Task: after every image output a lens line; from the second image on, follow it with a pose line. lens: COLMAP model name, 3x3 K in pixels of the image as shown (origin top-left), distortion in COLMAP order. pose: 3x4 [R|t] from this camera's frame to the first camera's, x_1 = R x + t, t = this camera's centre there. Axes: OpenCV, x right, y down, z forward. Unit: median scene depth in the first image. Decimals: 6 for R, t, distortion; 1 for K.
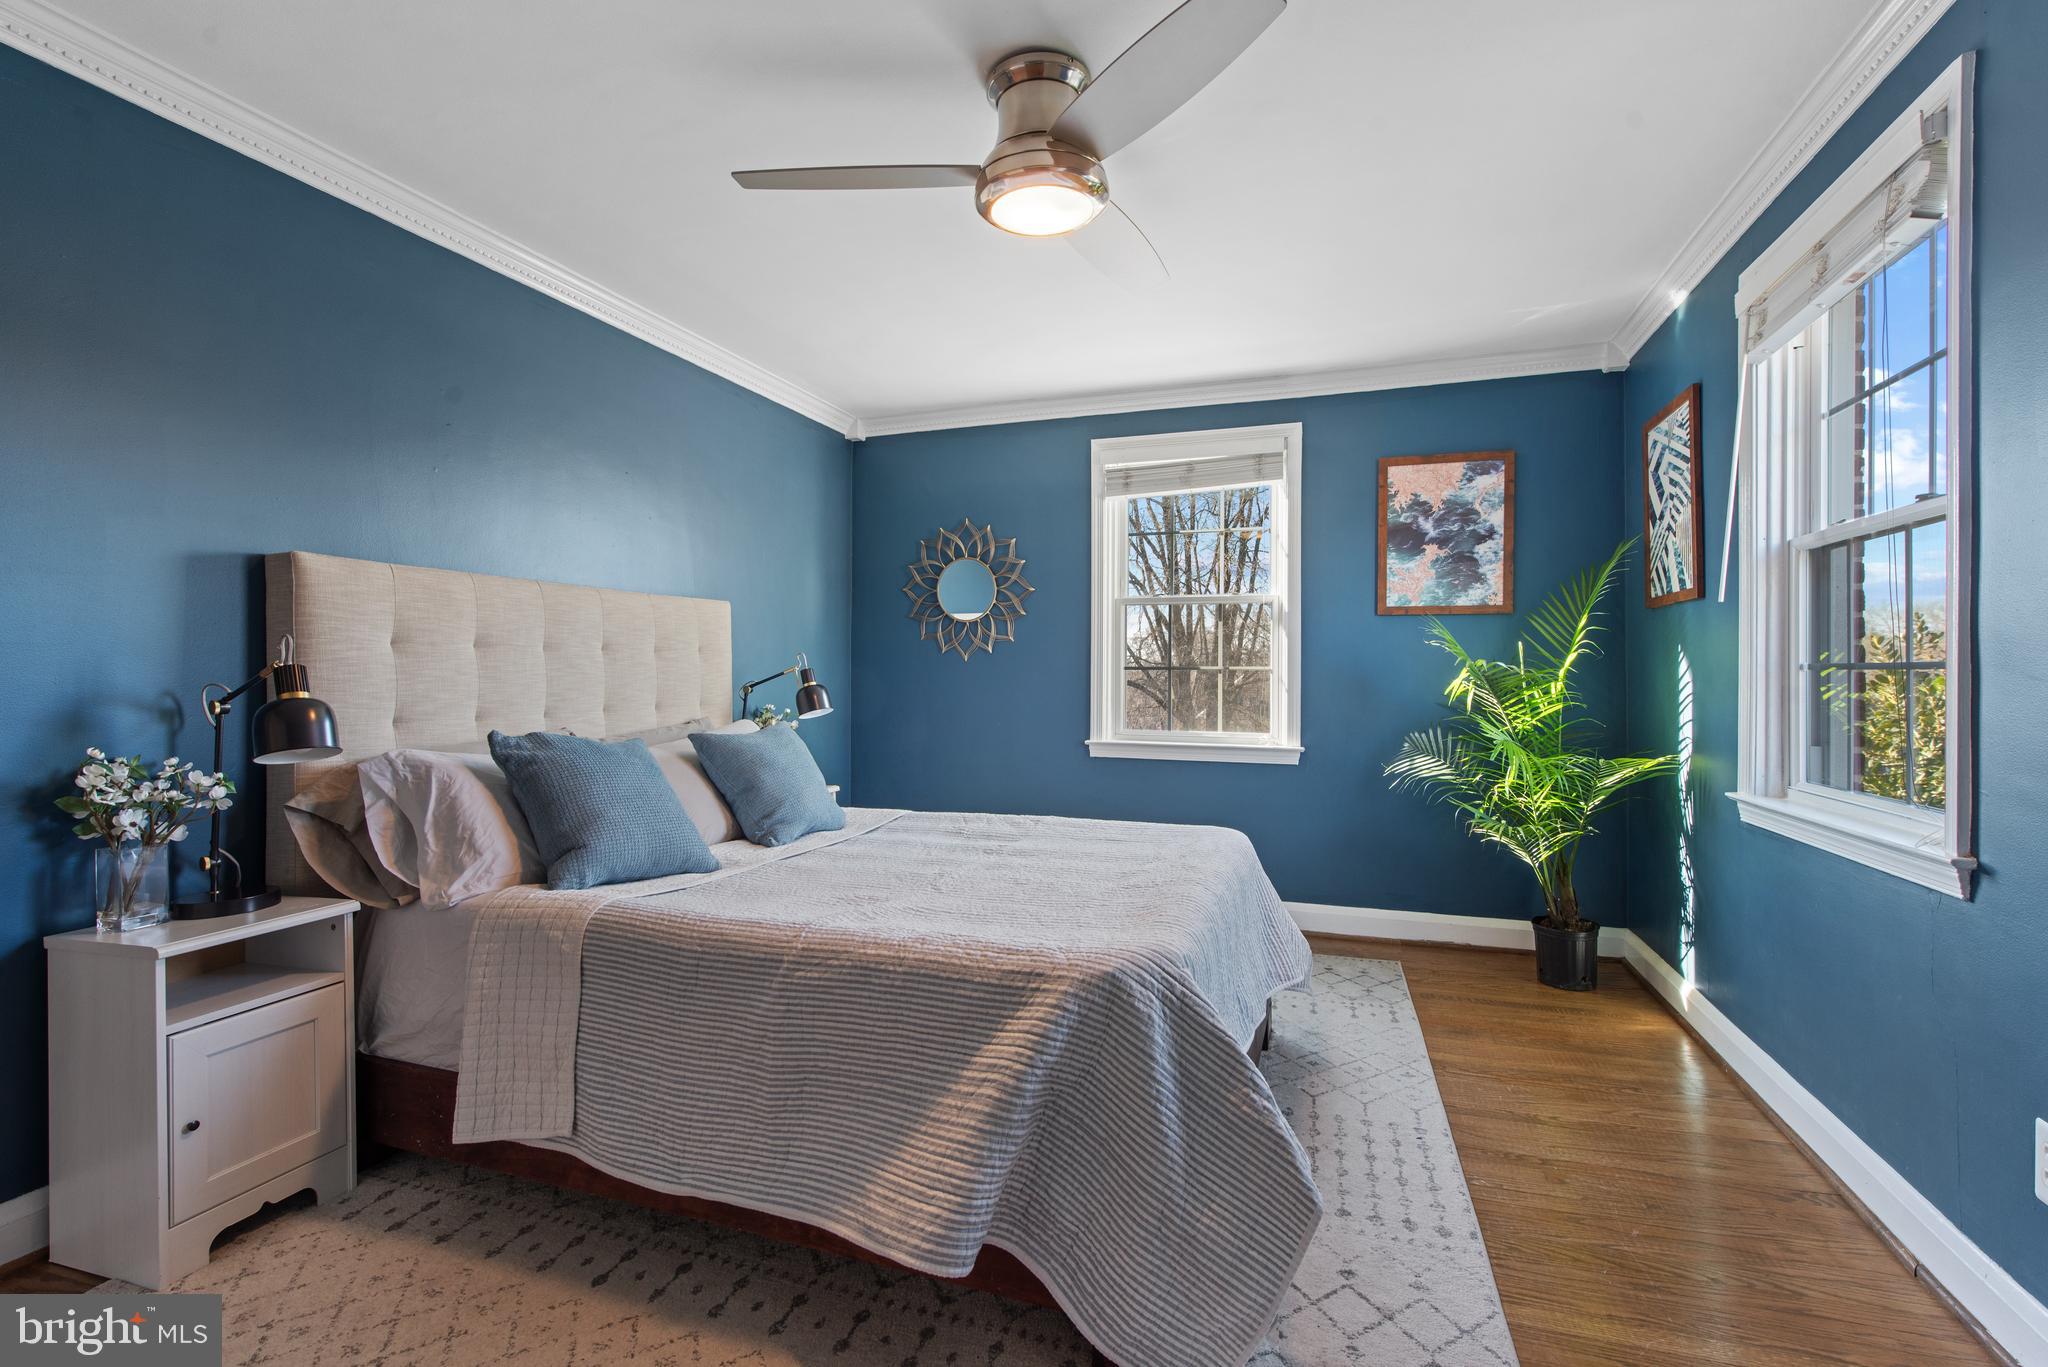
lens RADIAL K [[900.8, 0, 1026.4], [0, 900.8, 670.1], [0, 0, 1]] dist [0.018337, -0.004595]
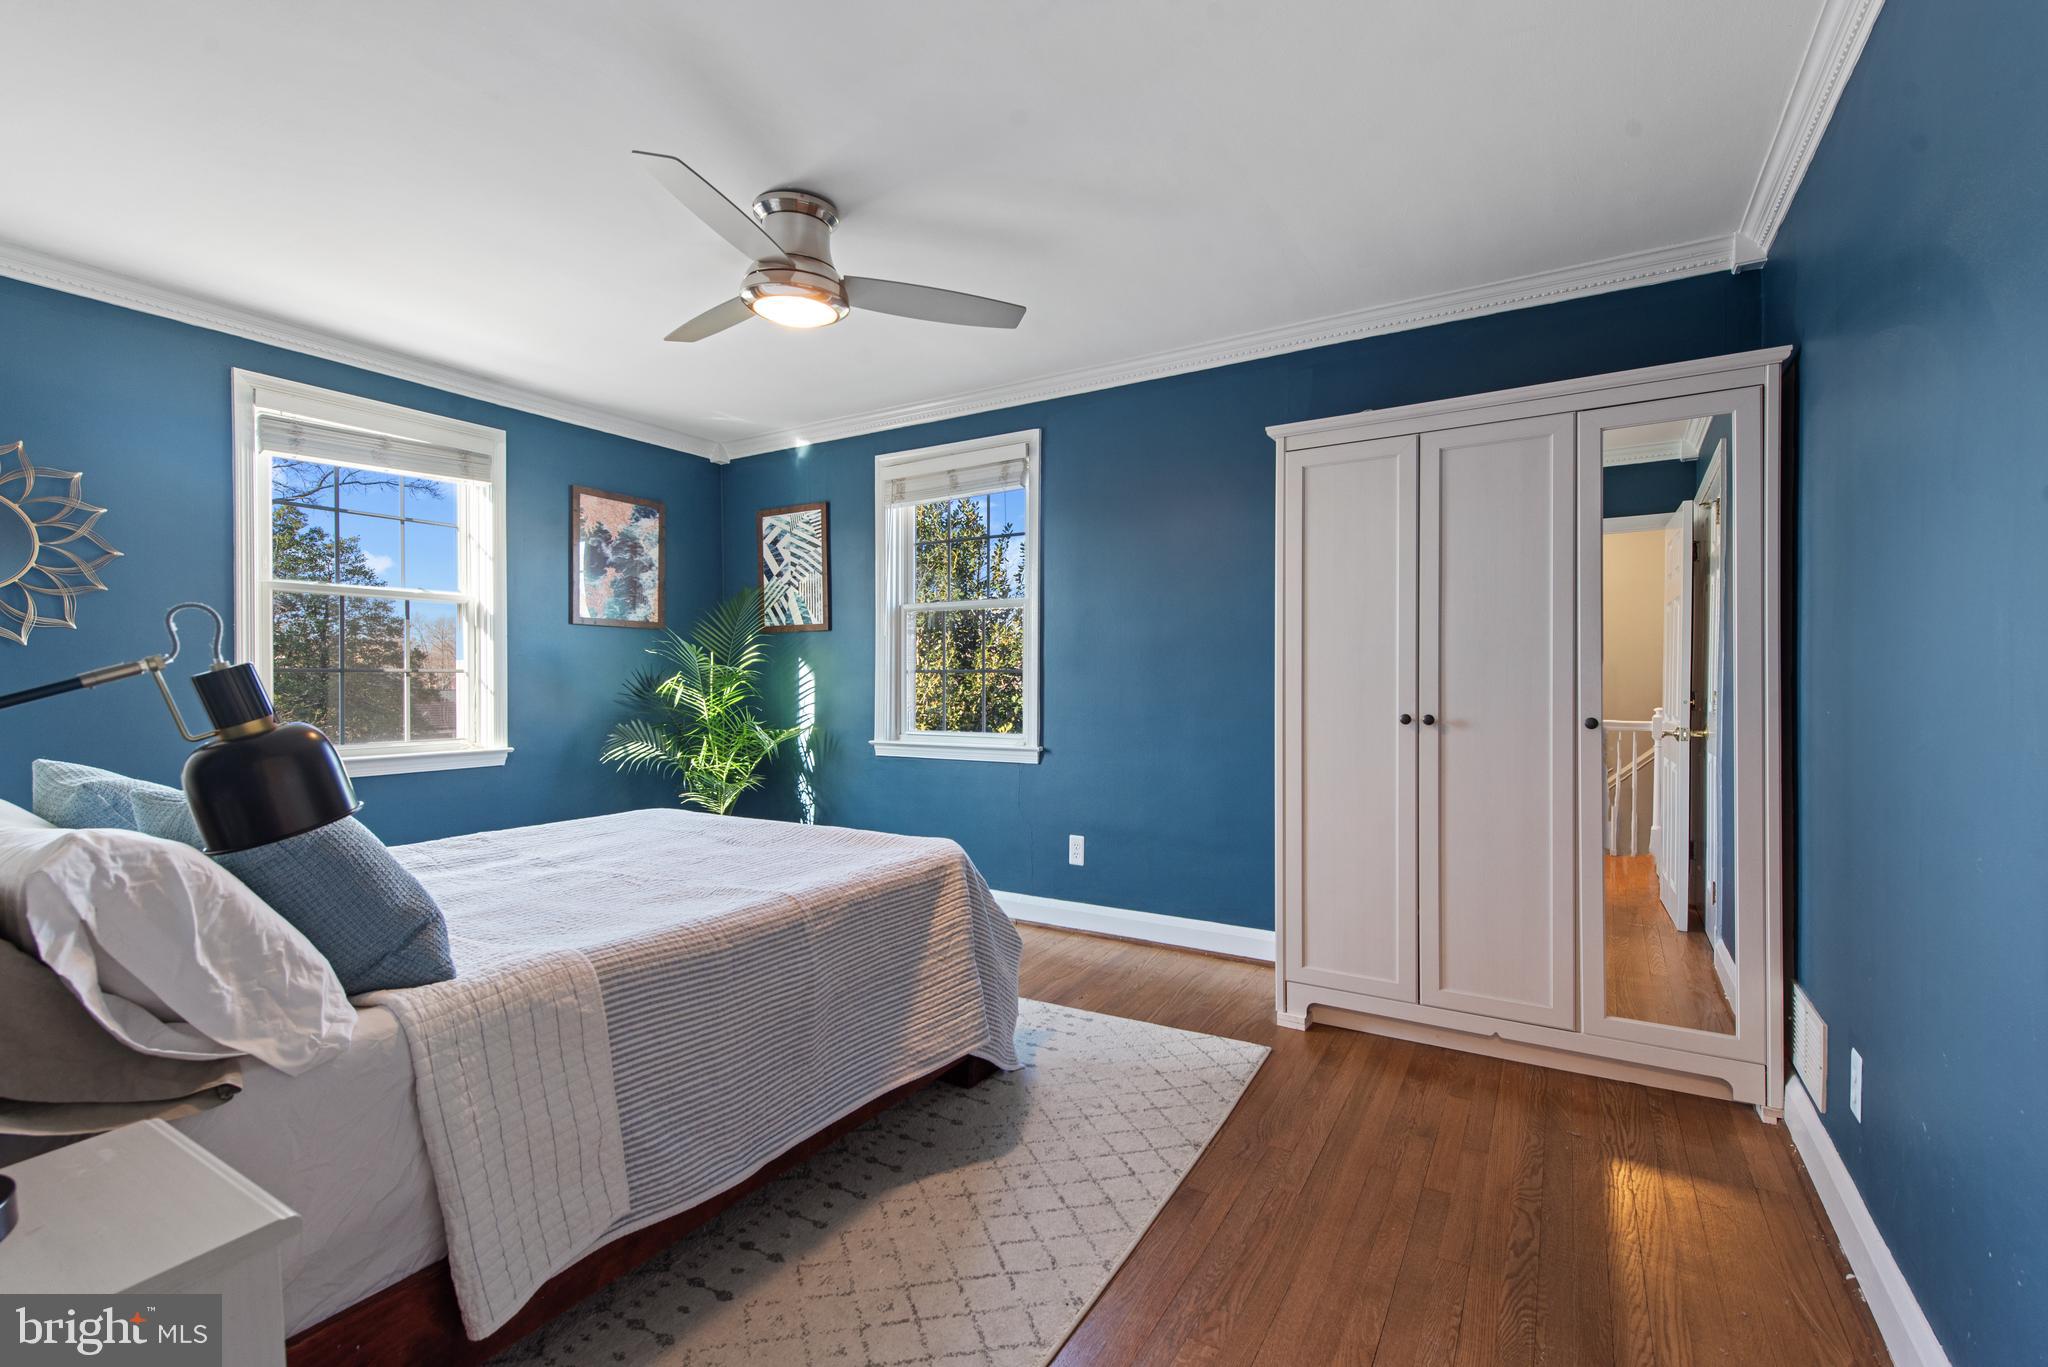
lens RADIAL K [[900.8, 0, 1021.2], [0, 900.8, 680.6], [0, 0, 1]] dist [0.018337, -0.004595]
pose [[0.214468, -0.008015, 0.976698, -0.615949], [-0.000833, 0.999964, 0.008389, -0.000099], [-0.976731, -0.002613, 0.214454, 0.218943]]
